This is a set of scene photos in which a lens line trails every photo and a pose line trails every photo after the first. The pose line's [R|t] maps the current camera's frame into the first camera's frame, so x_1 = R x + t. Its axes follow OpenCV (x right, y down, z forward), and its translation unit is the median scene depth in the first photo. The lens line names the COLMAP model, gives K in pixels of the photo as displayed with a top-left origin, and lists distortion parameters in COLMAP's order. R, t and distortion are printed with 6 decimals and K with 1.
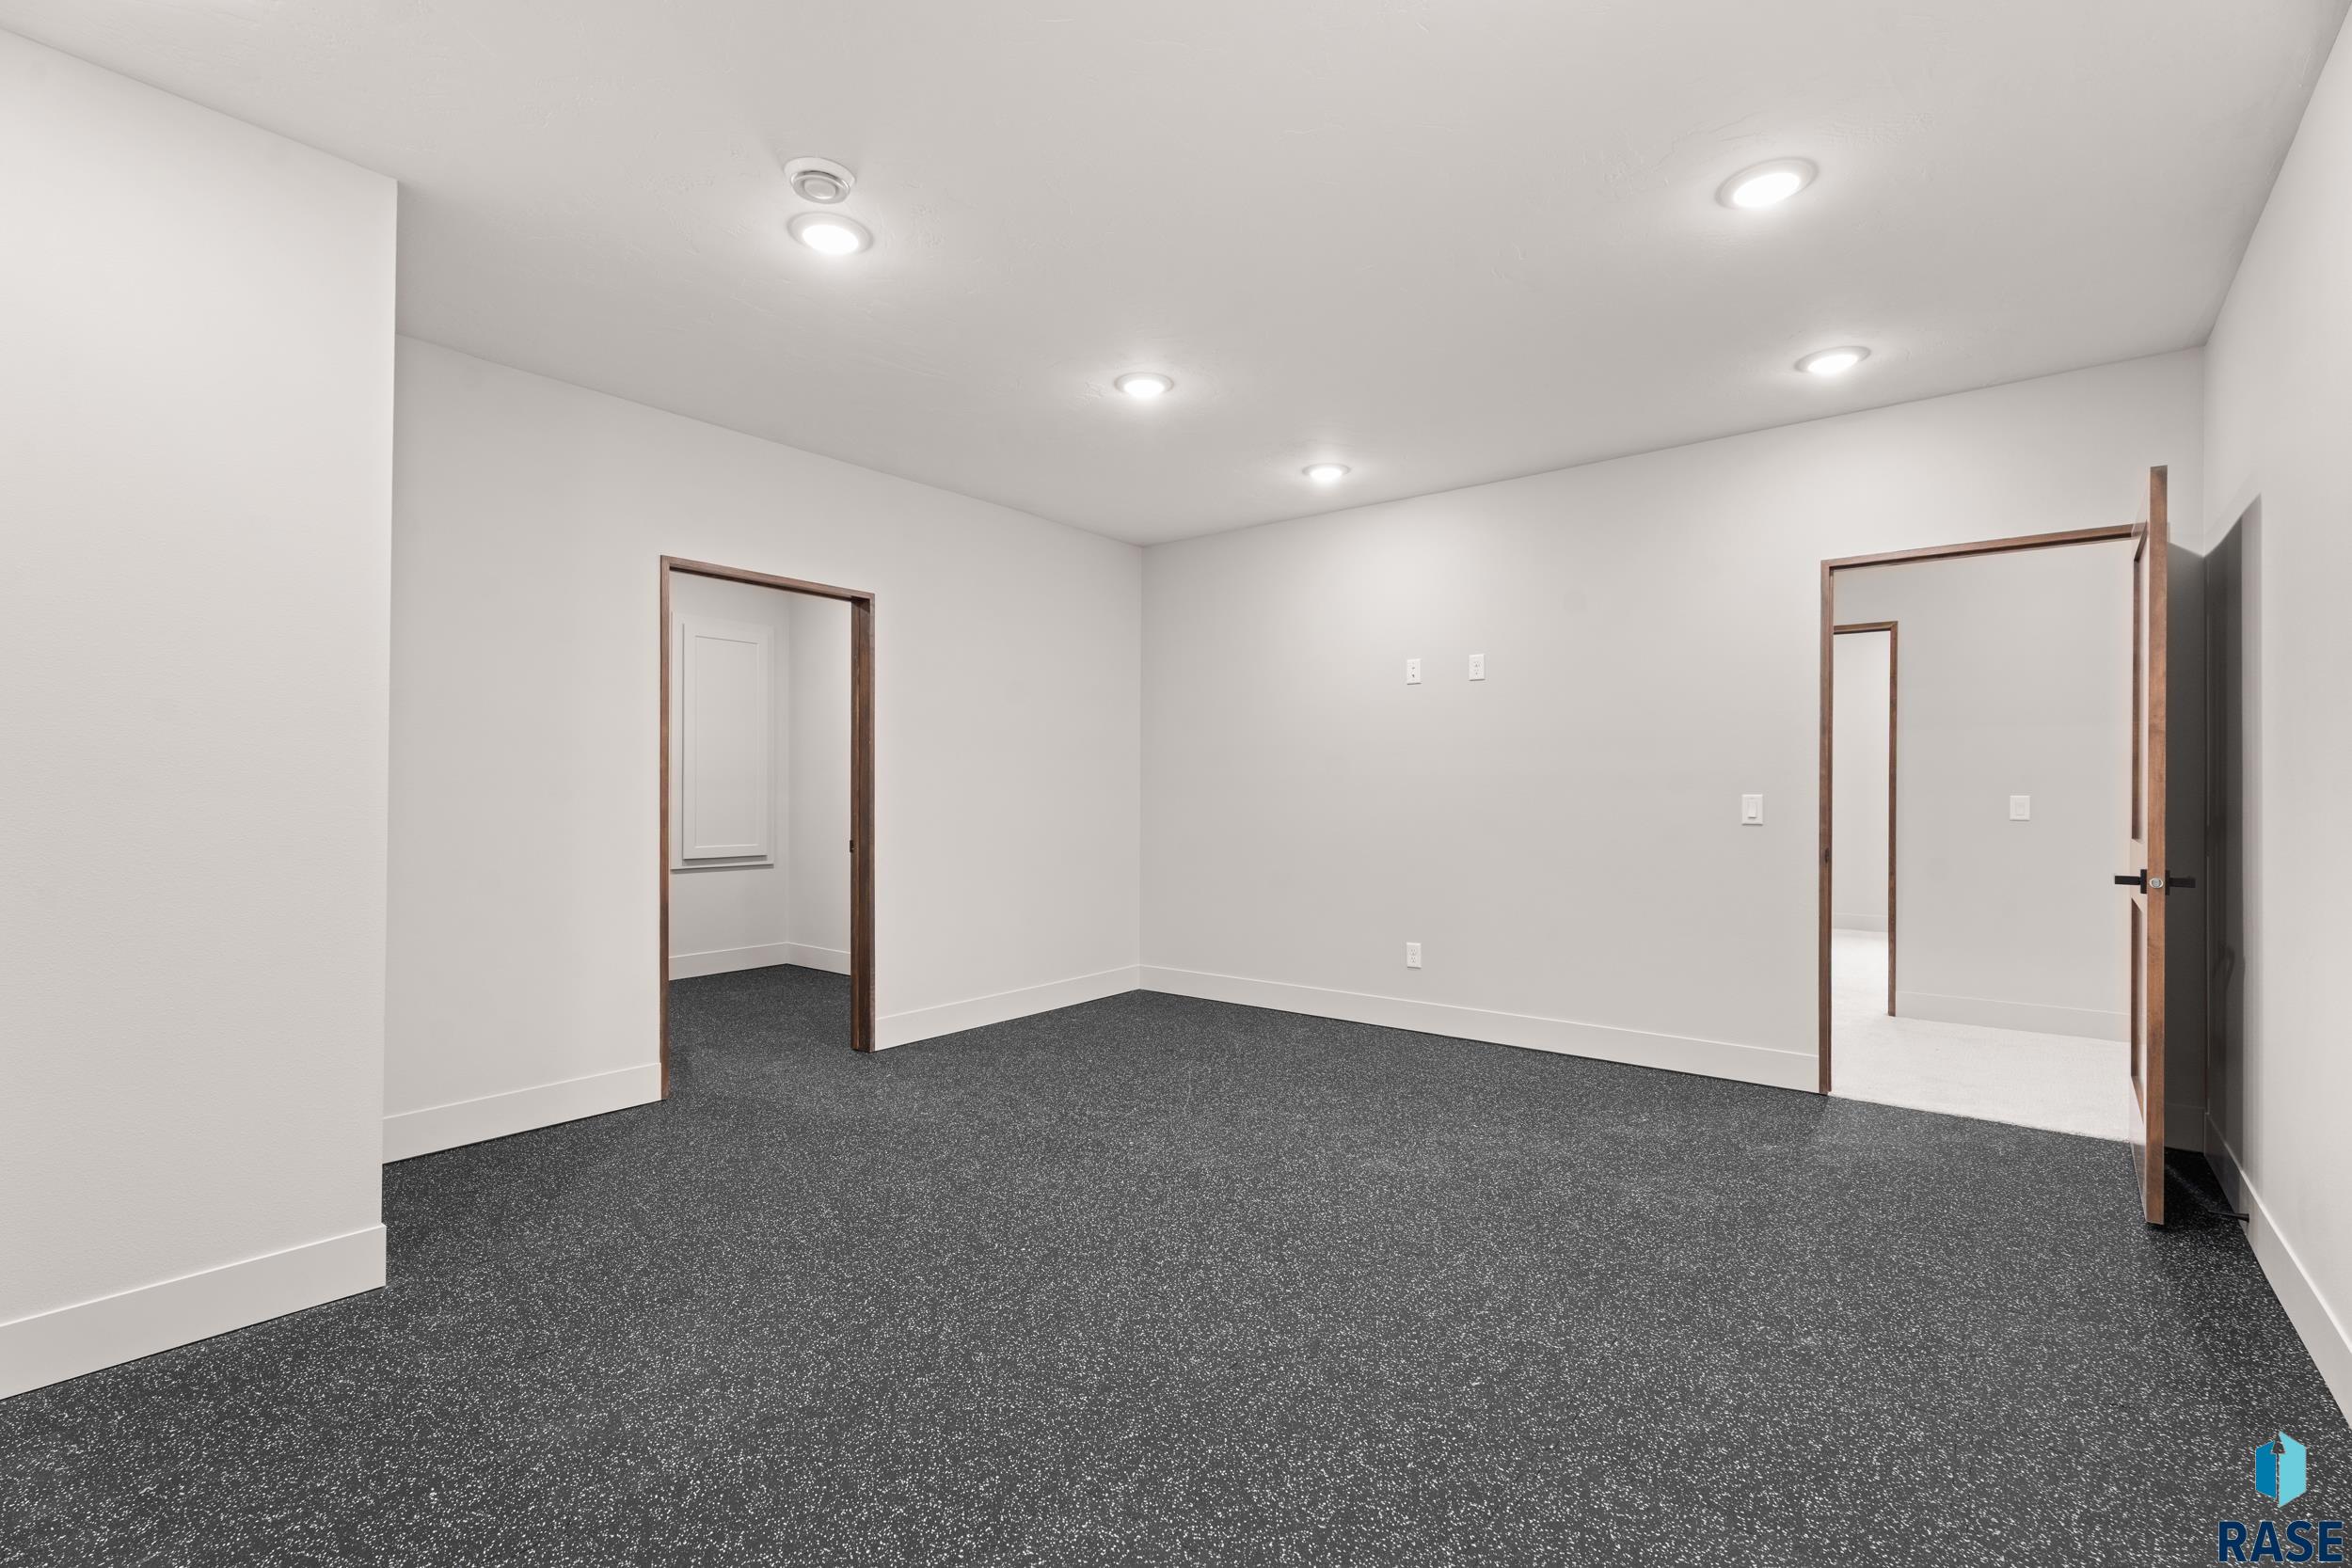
lens RADIAL K [[1046.3, 0, 1174.4], [0, 1046.3, 788.9], [0, 0, 1]] dist [0.003701, 0.000619]
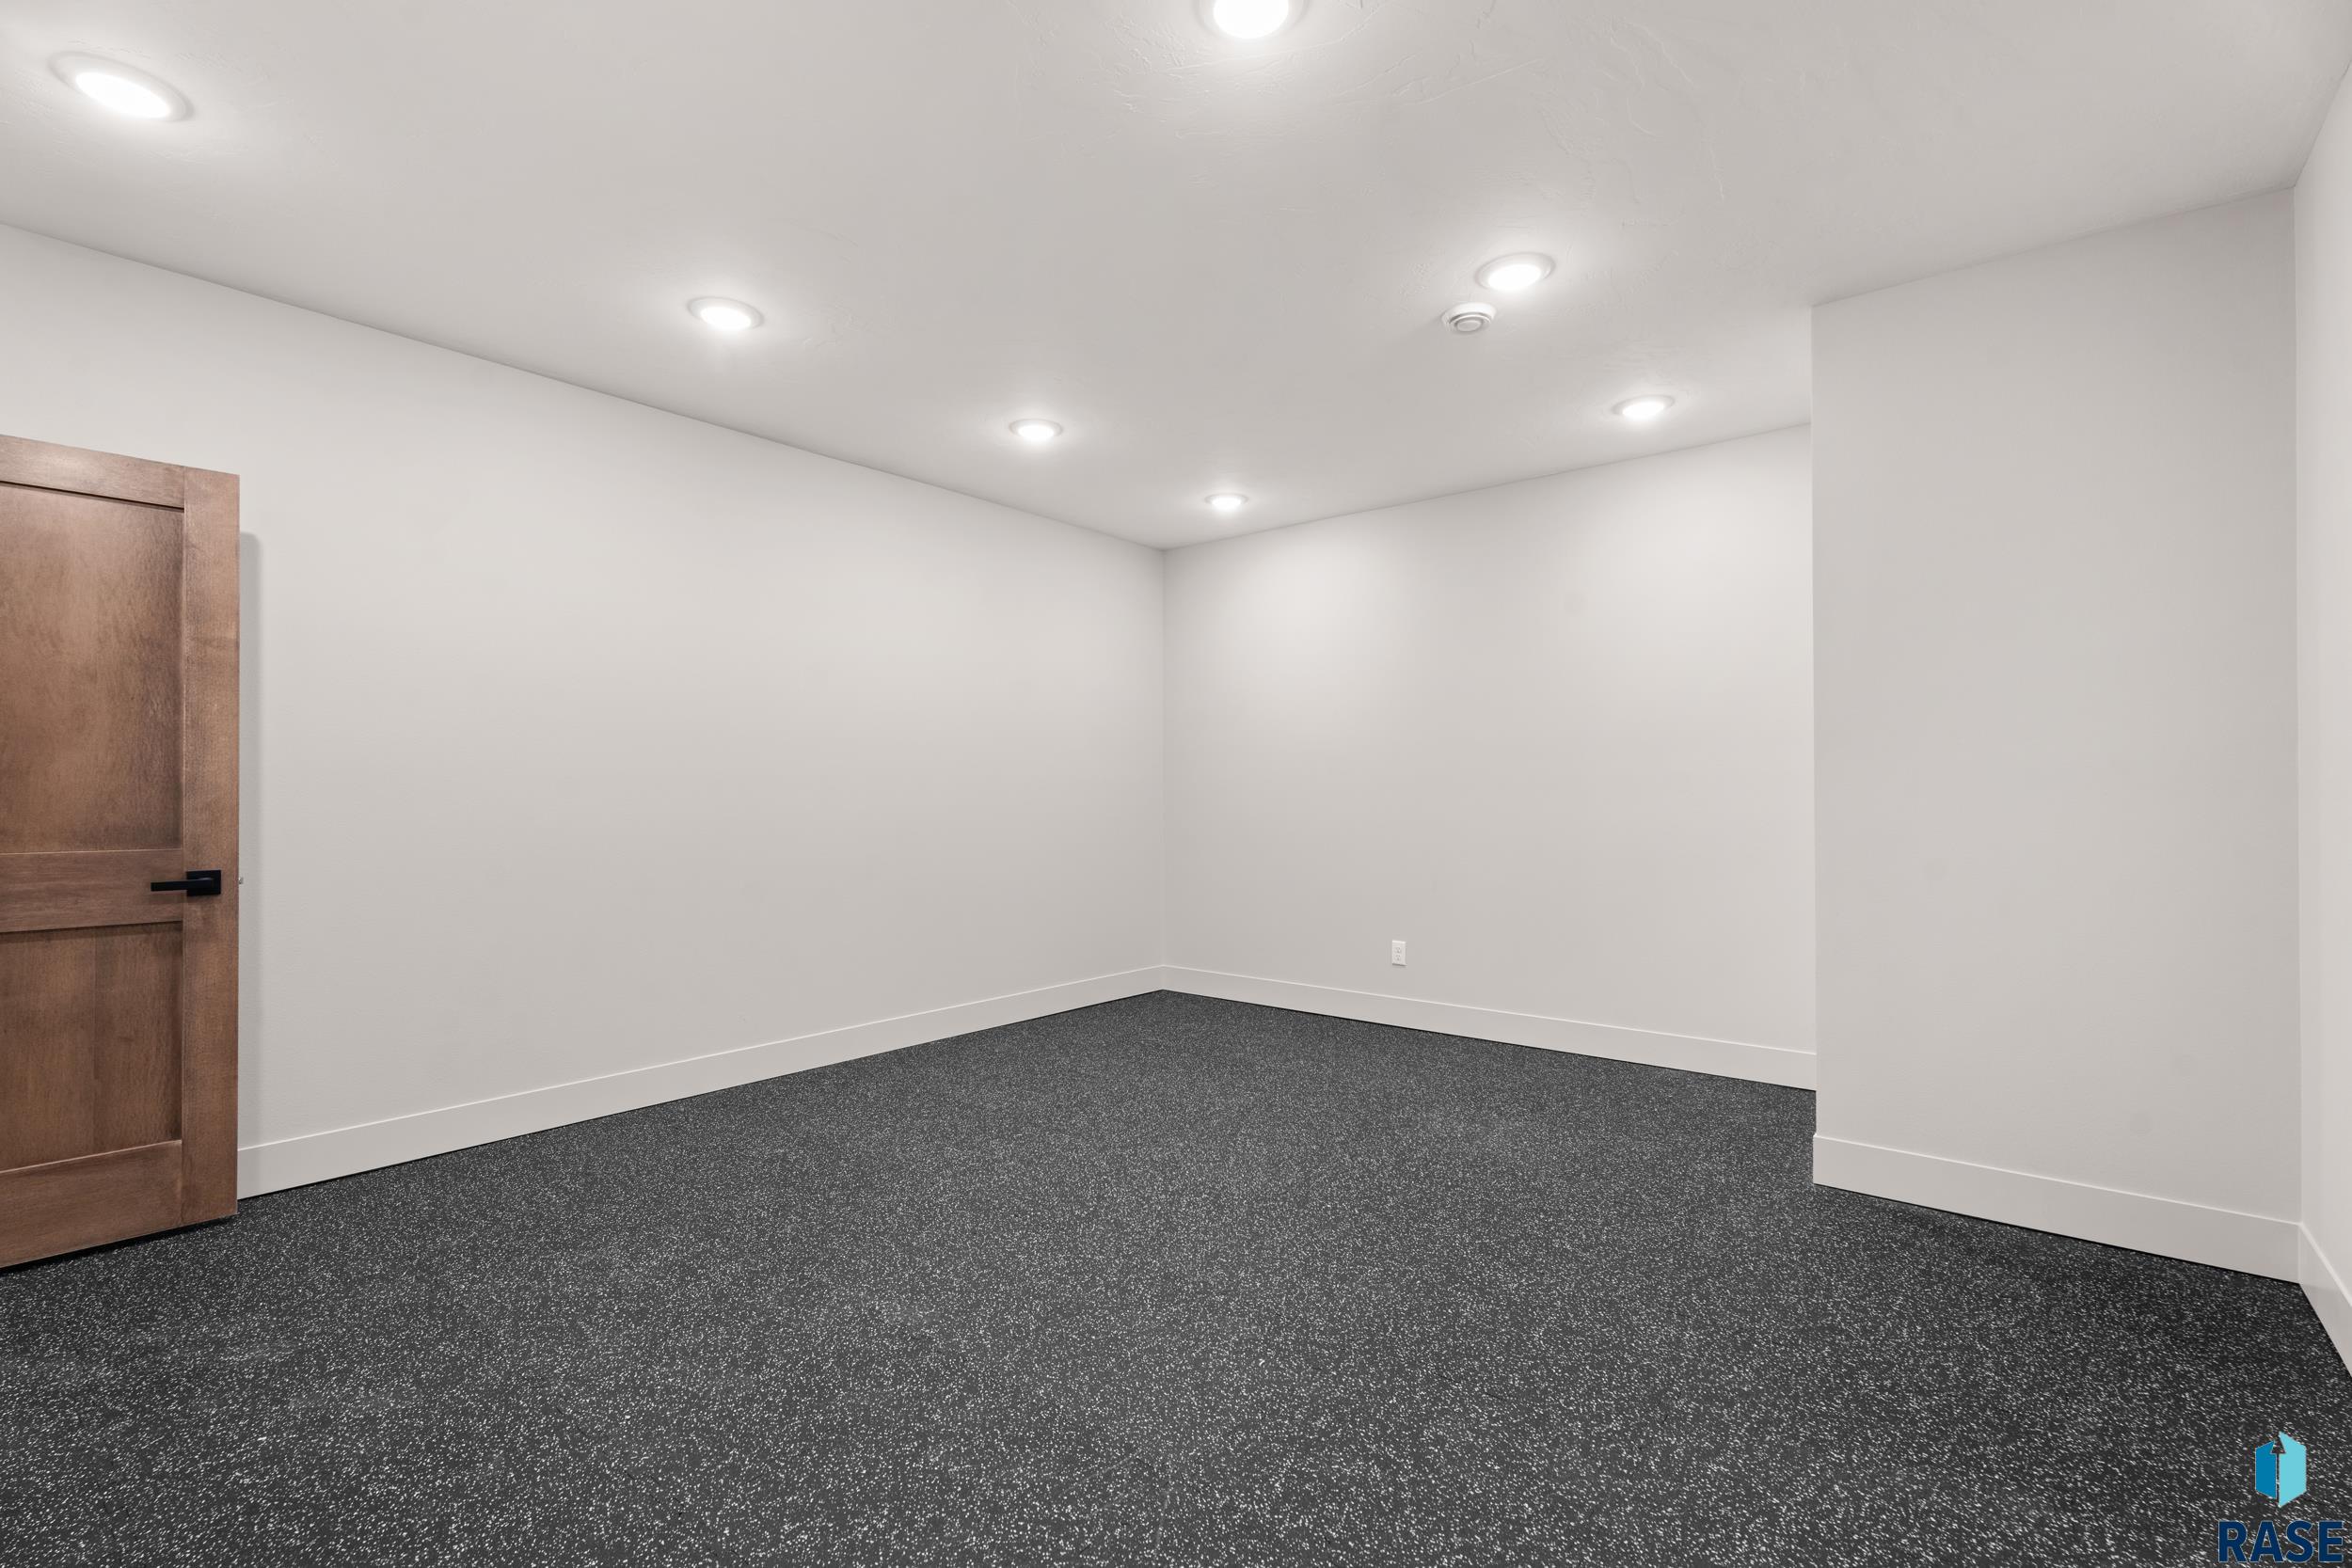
lens RADIAL K [[1046.3, 0, 1170.5], [0, 1046.3, 793.6], [0, 0, 1]] dist [0.003701, 0.000619]
pose [[-0.999751, -0.001913, 0.022241, -0.000294], [-0.002088, 0.999967, -0.007846, 0.011858], [-0.022225, -0.007891, -0.999722, 2.171744]]
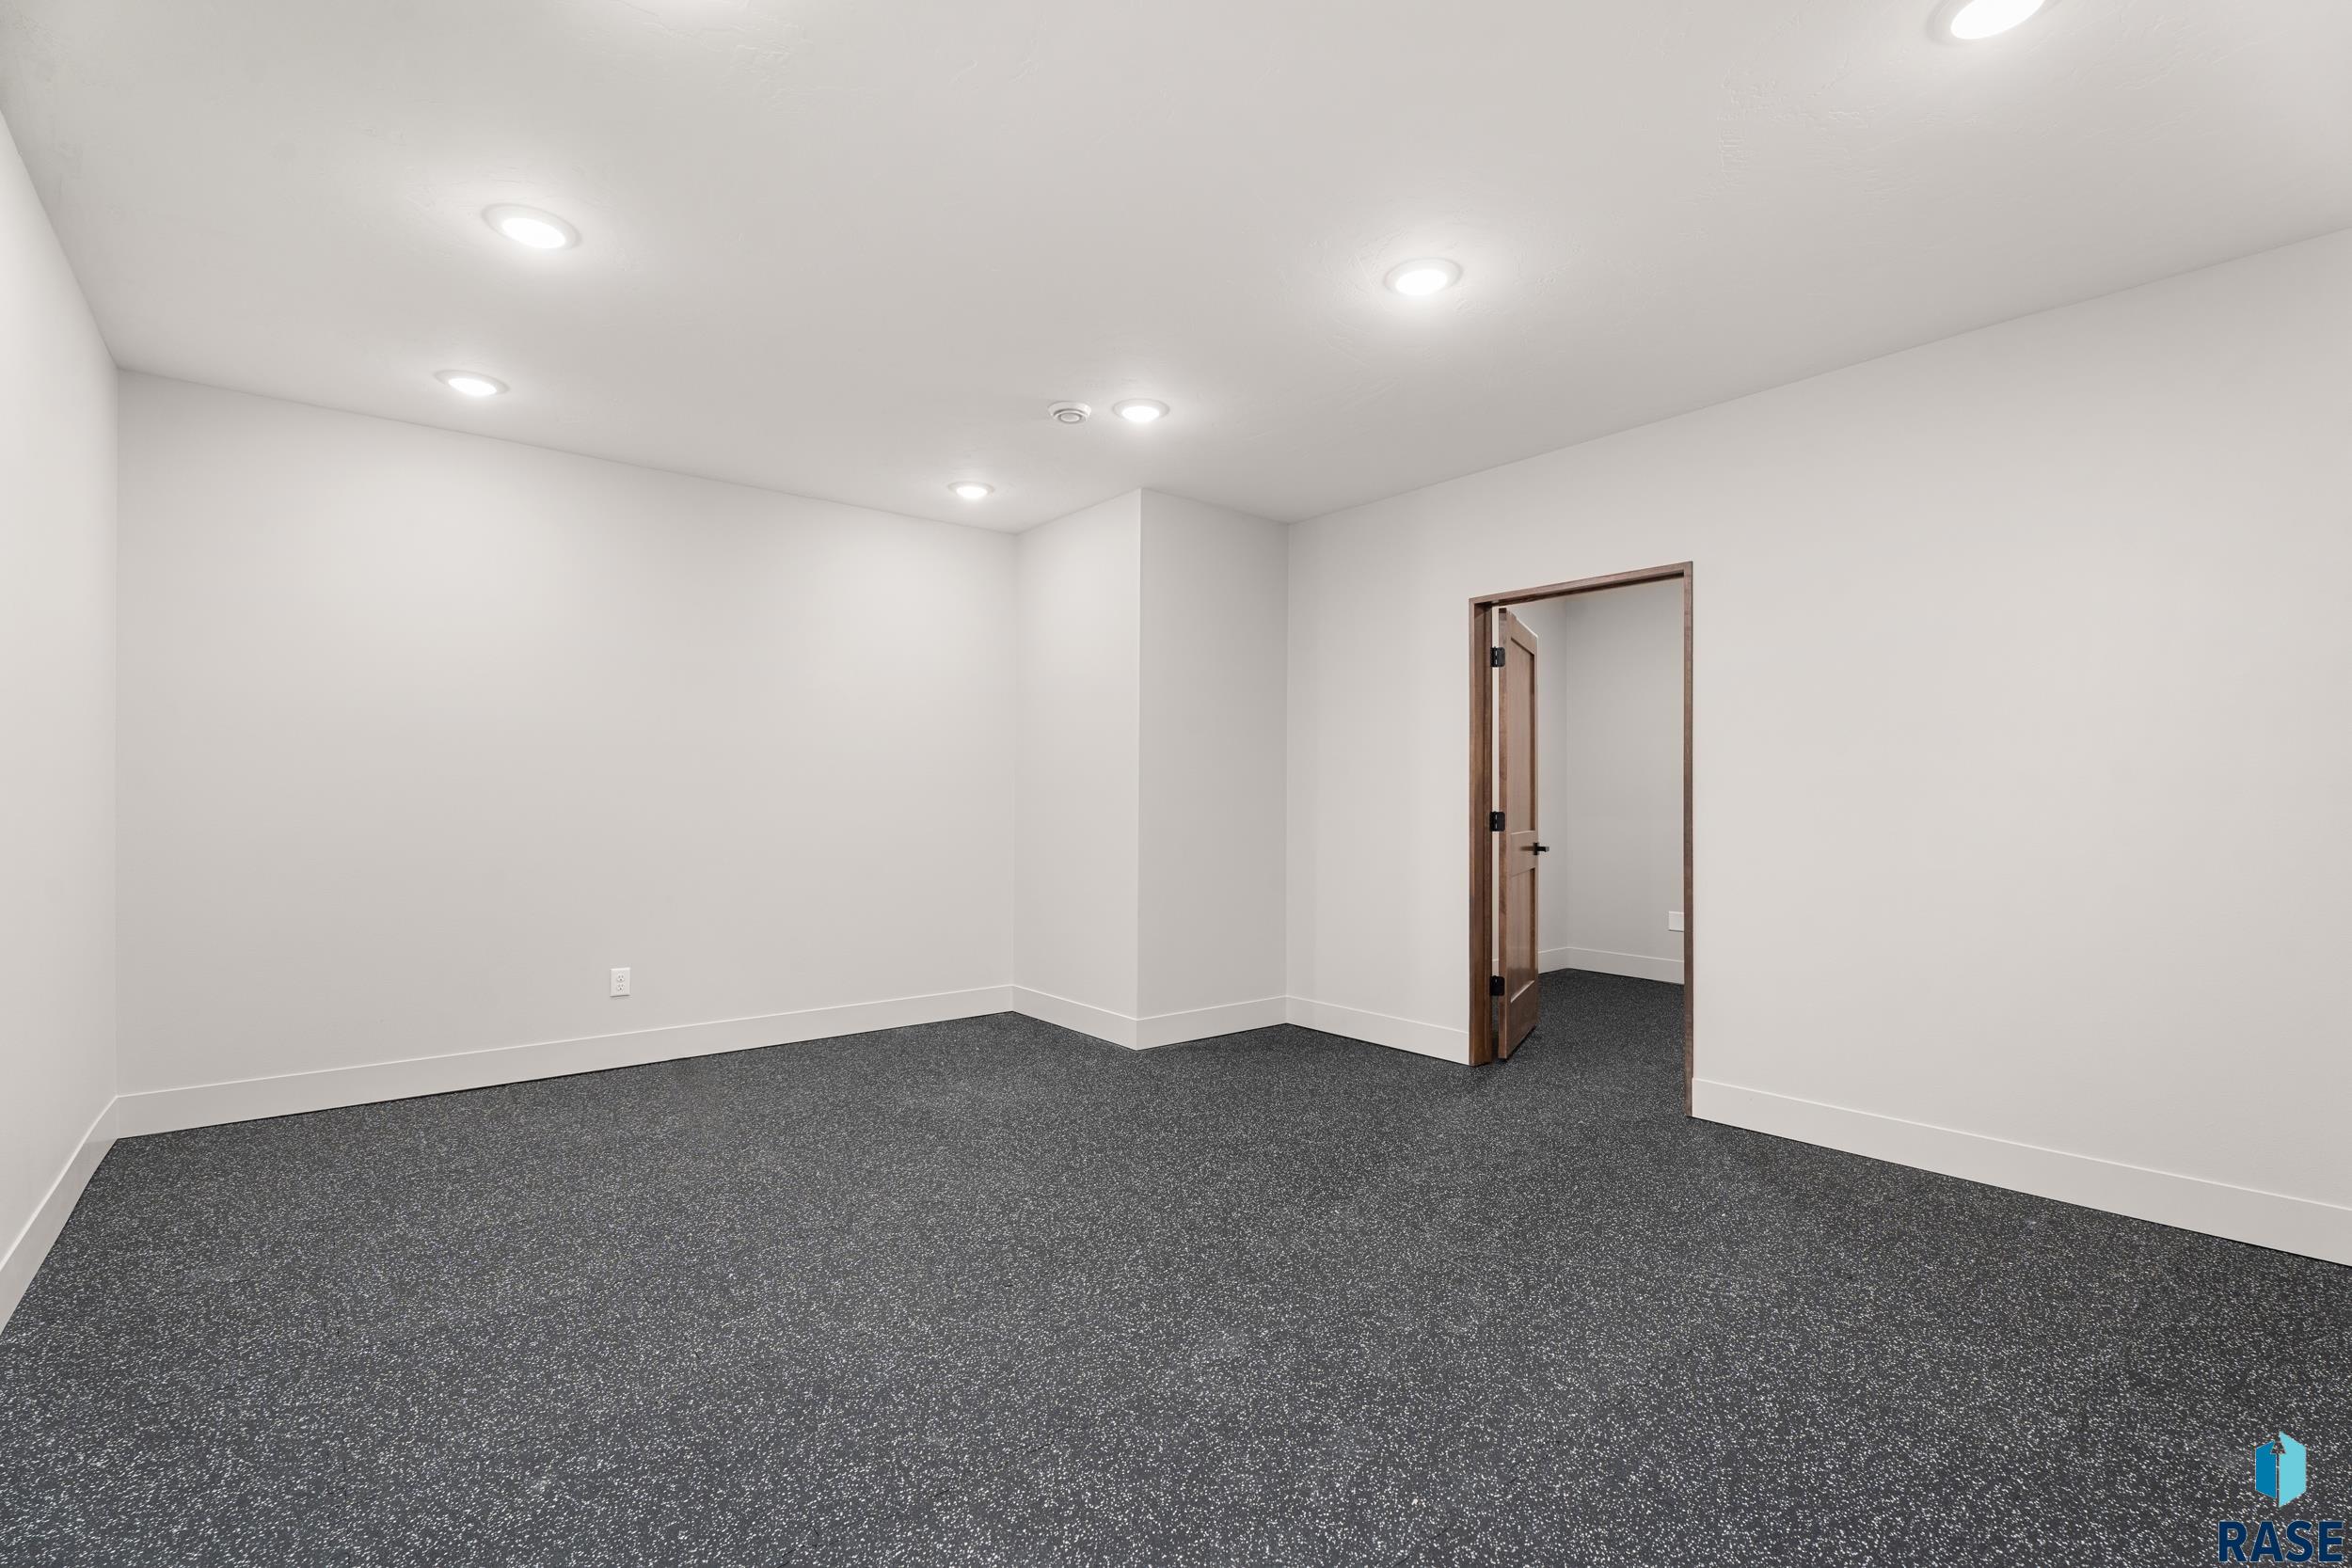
lens RADIAL K [[1046.3, 0, 1168.7], [0, 1046.3, 792.0], [0, 0, 1]] dist [0.003701, 0.000619]
pose [[-0.216619, -0.010237, -0.976203, 1.106879], [0.001548, 0.999940, -0.010830, 0.006892], [0.976255, -0.003857, -0.216590, 1.412202]]
